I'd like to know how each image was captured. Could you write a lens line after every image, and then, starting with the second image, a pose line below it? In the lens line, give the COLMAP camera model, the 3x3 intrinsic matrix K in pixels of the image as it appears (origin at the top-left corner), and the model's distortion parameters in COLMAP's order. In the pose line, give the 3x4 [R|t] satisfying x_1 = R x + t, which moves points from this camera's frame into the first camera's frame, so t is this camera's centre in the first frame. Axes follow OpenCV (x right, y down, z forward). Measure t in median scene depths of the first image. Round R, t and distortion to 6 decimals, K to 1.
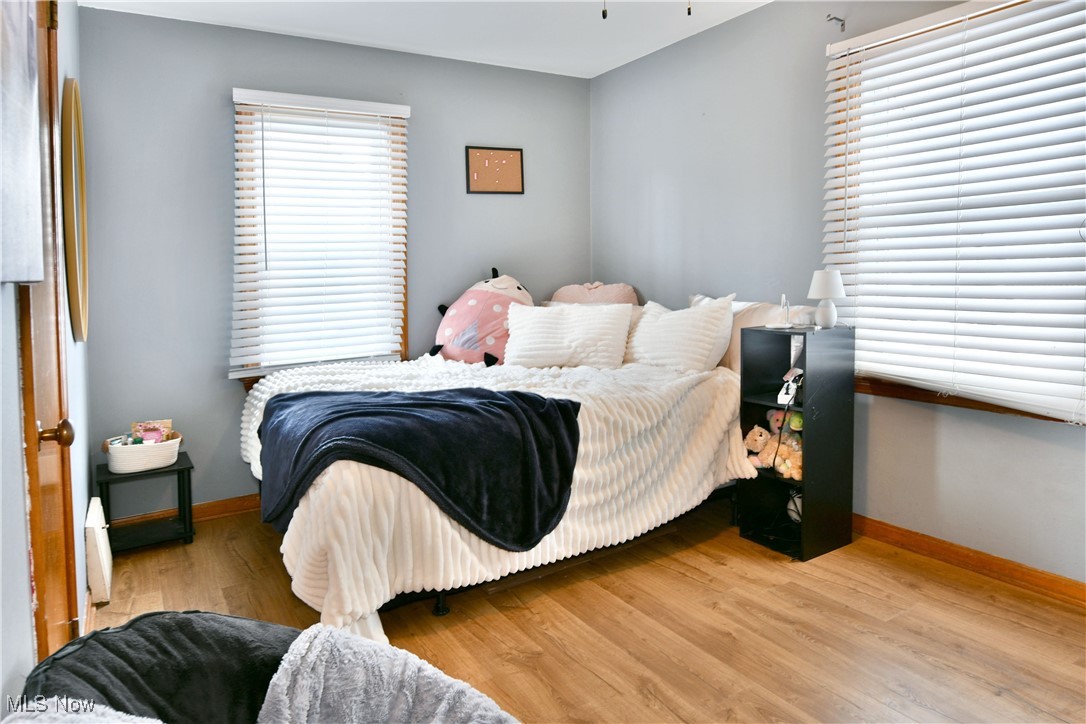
lens RADIAL K [[659.0, 0, 518.2], [0, 659.0, 329.2], [0, 0, 1]] dist [-0.011816, -0.005756]
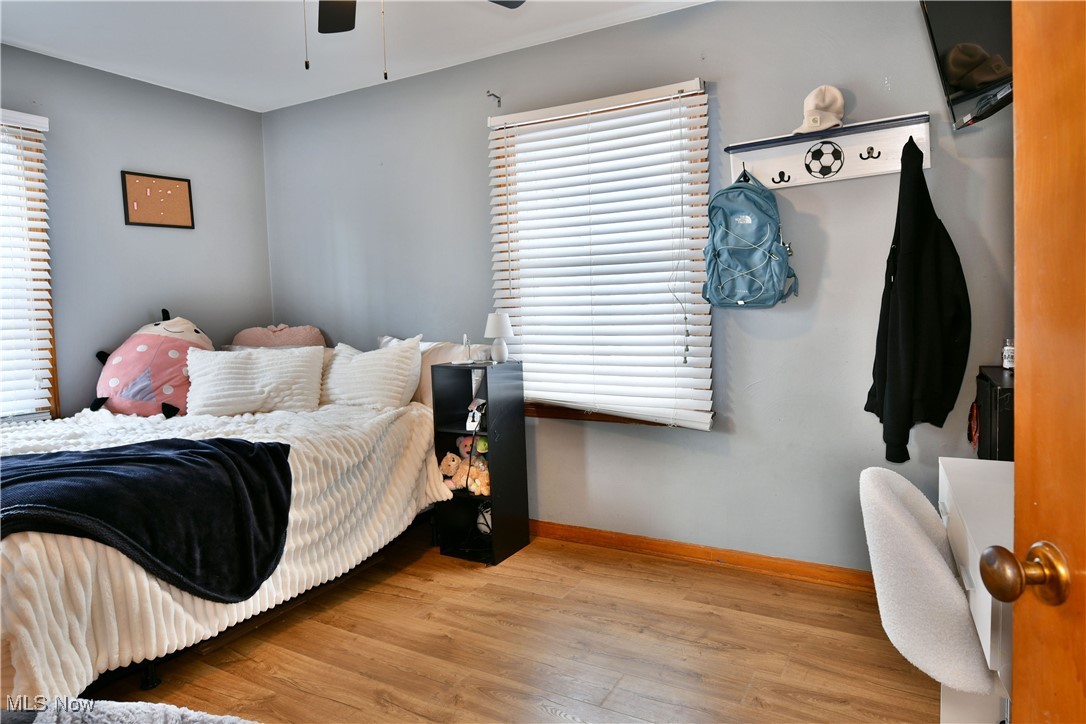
lens RADIAL K [[659.0, 0, 551.4], [0, 659.0, 355.8], [0, 0, 1]] dist [-0.011816, -0.005756]
pose [[0.856919, -0.029439, 0.514610, -0.066956], [0.042728, 0.998989, -0.014001, 0.007442], [-0.513677, 0.033986, 0.857310, -0.054908]]
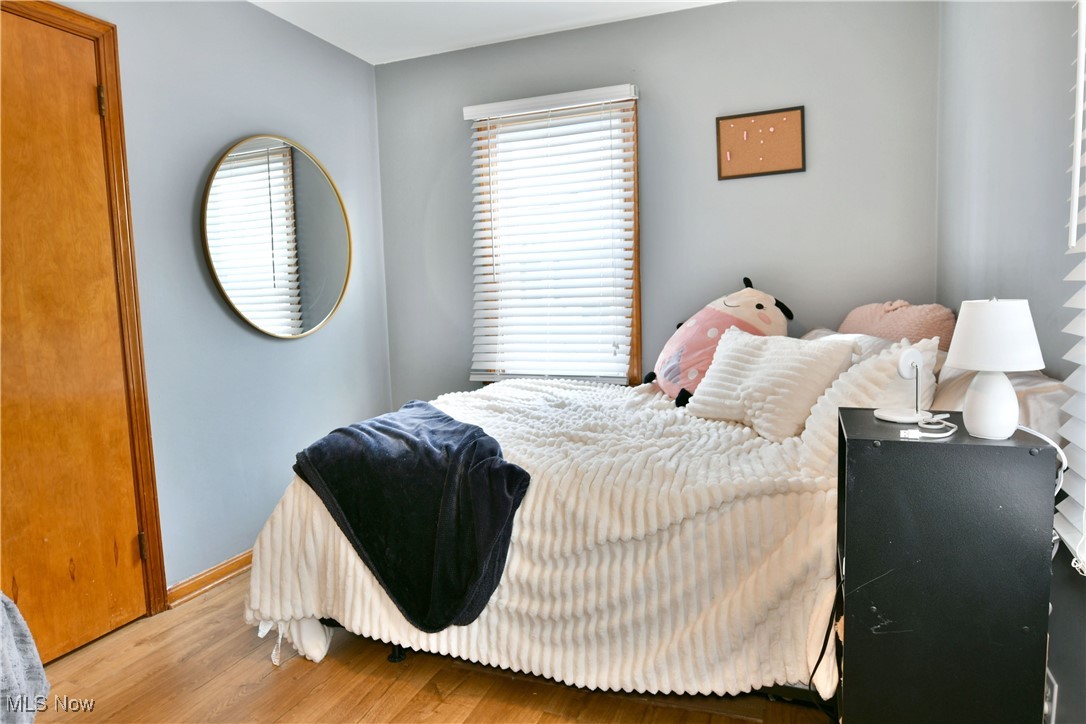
lens RADIAL K [[659.0, 0, 542.8], [0, 659.0, 368.6], [0, 0, 1]] dist [-0.011816, -0.005756]
pose [[0.612374, 0.110354, -0.782828, 0.606286], [-0.064591, 0.993883, 0.089579, -0.062687], [0.787925, -0.004292, 0.615756, 0.522708]]
